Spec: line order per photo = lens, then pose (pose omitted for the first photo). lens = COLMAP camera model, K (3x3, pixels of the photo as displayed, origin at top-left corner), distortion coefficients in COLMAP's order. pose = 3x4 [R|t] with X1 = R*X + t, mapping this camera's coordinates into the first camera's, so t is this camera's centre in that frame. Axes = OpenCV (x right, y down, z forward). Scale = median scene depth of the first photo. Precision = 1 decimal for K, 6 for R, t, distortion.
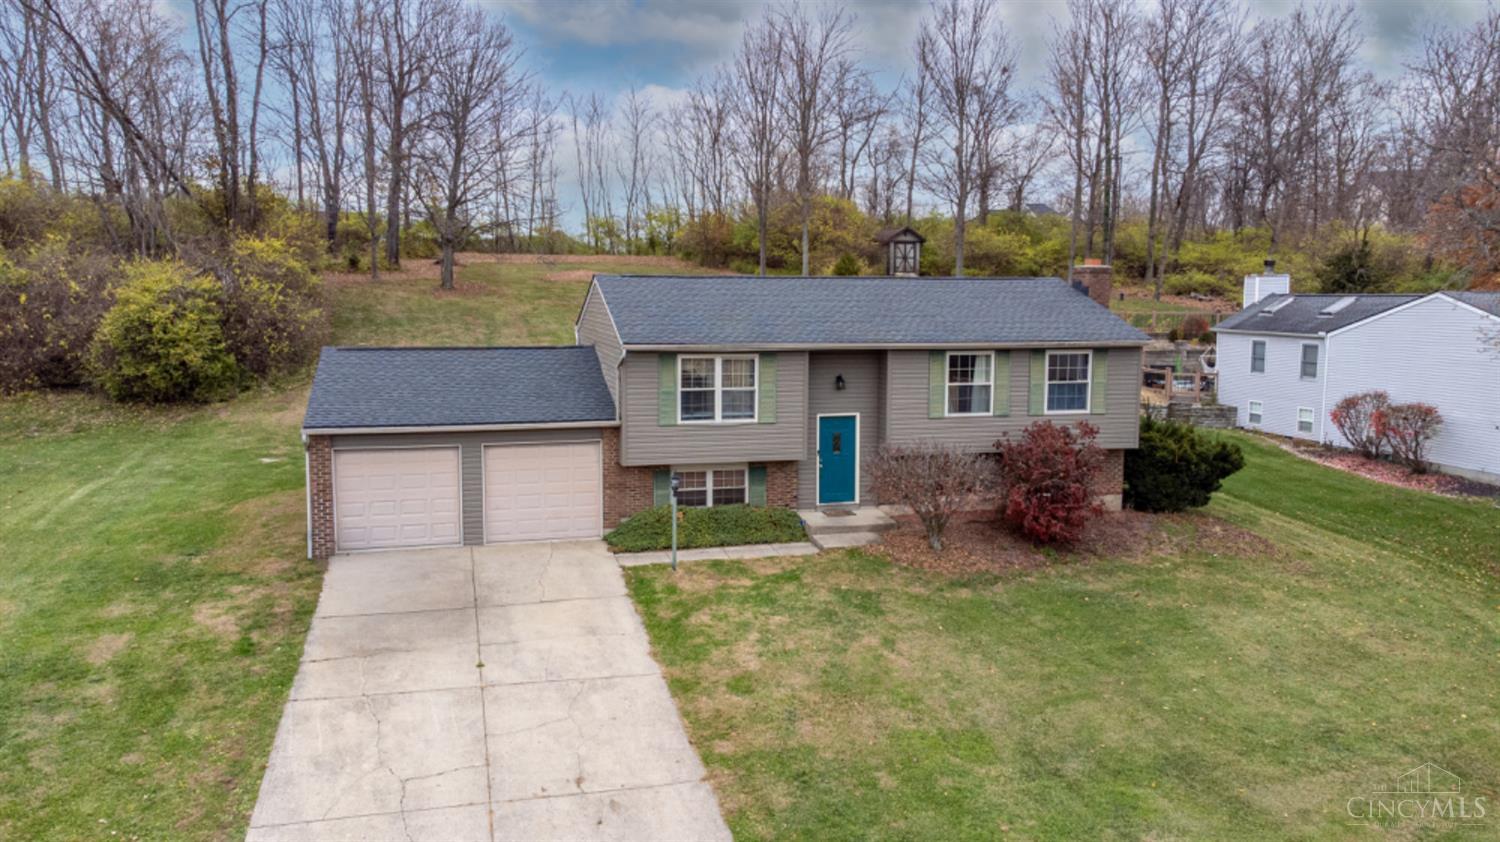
lens RADIAL K [[1116.2, 0, 750.0], [0, 1116.2, 421.0], [0, 0, 1]] dist [0.009881, 0.092368]
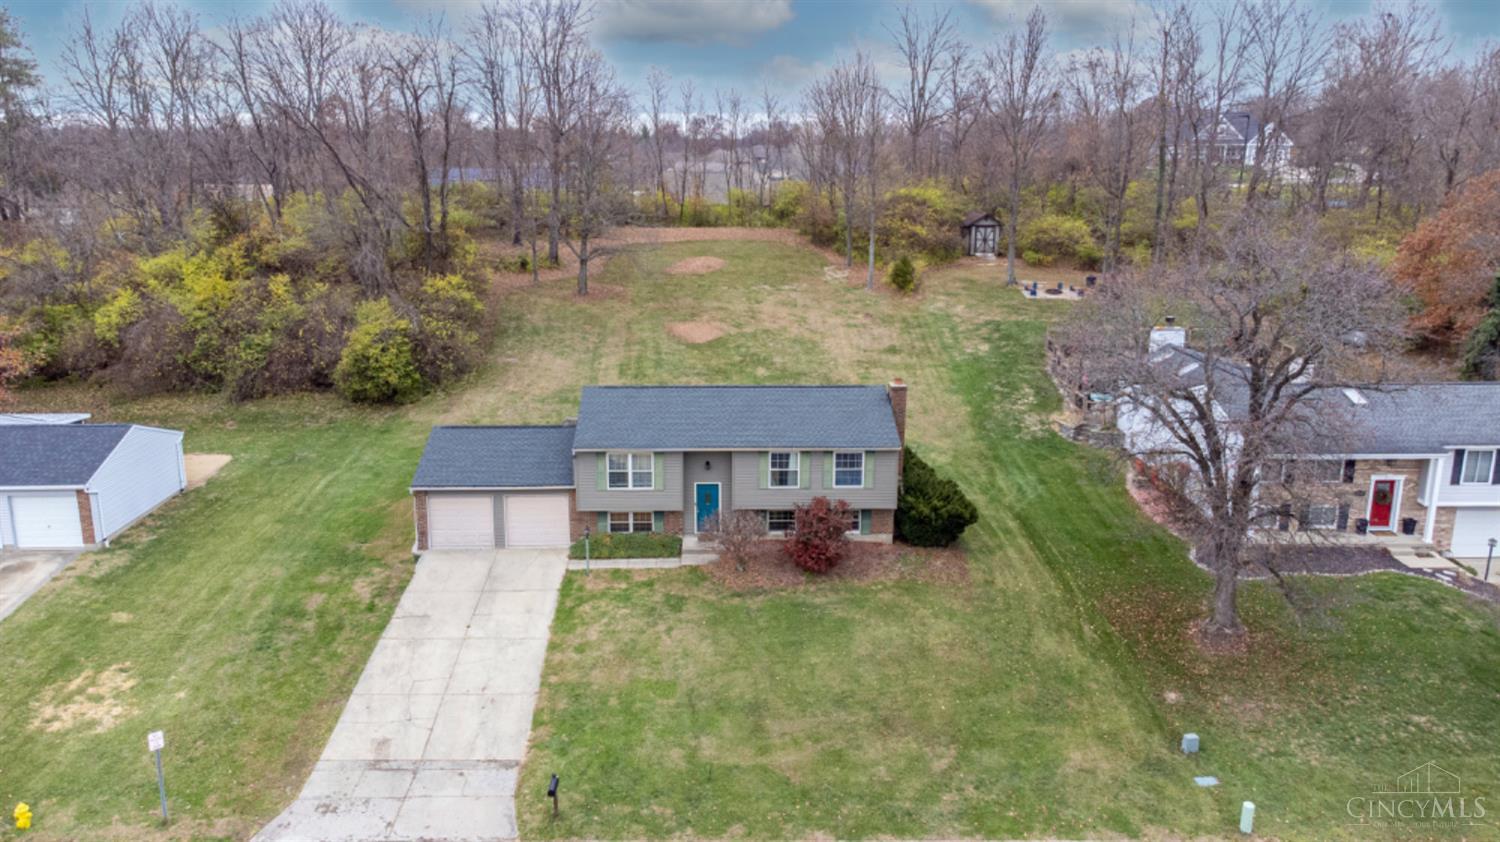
lens RADIAL K [[1114.1, 0, 750.0], [0, 1114.1, 421.0], [0, 0, 1]] dist [0.035451, 0.007505]
pose [[0.975618, 0.052299, -0.213152, 0.507660], [-0.025583, 0.991672, 0.126222, -0.320952], [0.217978, -0.117691, 0.968831, -0.637906]]
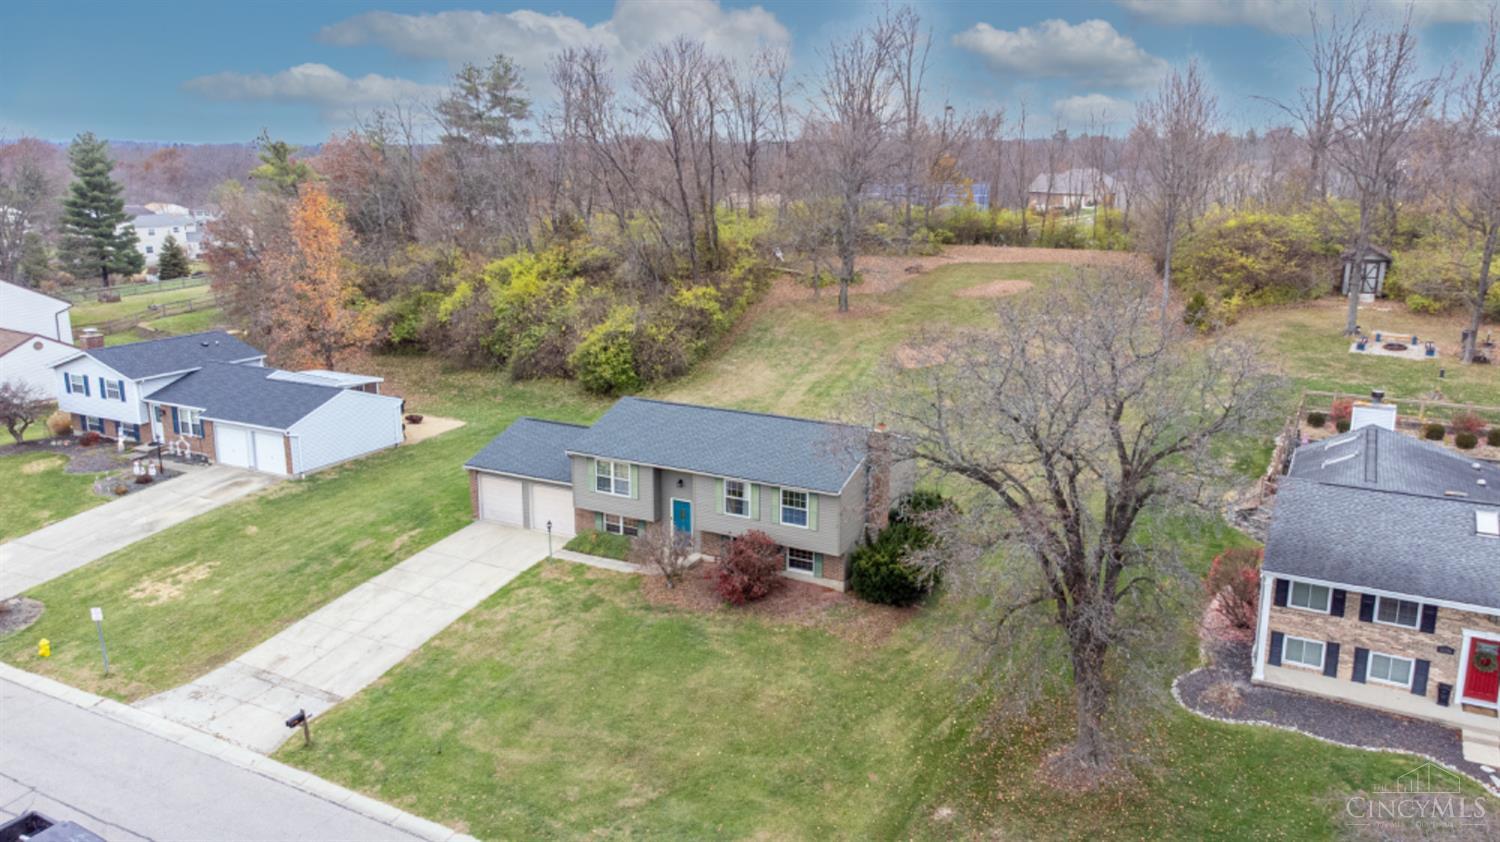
lens RADIAL K [[1114.1, 0, 750.0], [0, 1114.1, 421.0], [0, 0, 1]] dist [0.035451, 0.007505]
pose [[0.728077, 0.159600, -0.666658, 1.349752], [-0.078698, 0.985550, 0.149995, -0.413673], [0.680963, -0.056743, 0.730116, -0.229706]]
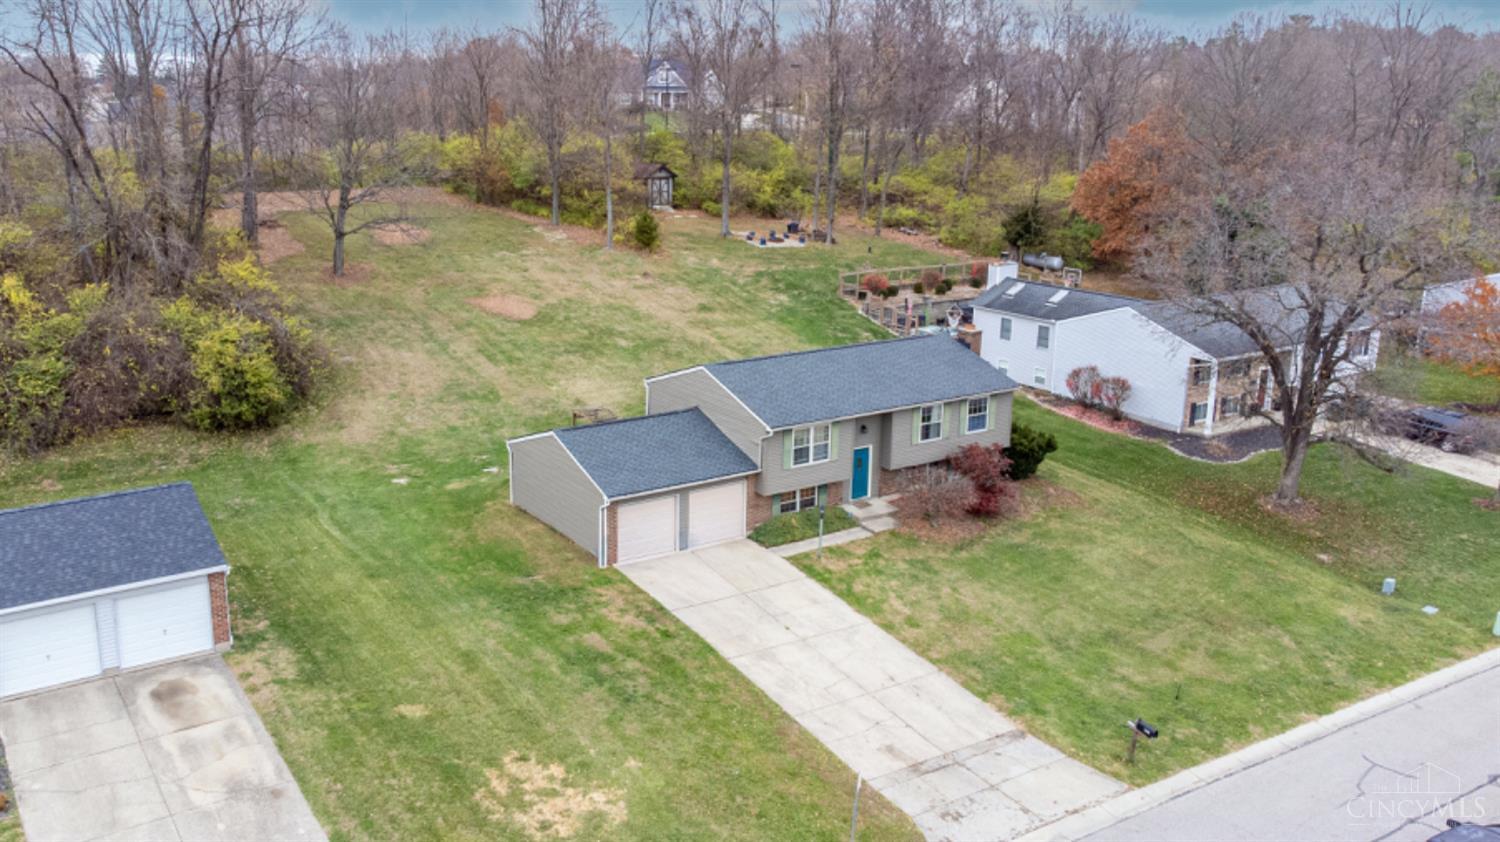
lens RADIAL K [[1236.6, 0, 664.5], [0, 1236.6, 400.9], [0, 0, 1]] dist [0.043686, -0.000283]
pose [[0.955443, -0.073604, 0.285853, -0.738167], [0.036001, 0.990240, 0.134646, -0.339560], [-0.292973, -0.118356, 0.948767, -0.676119]]
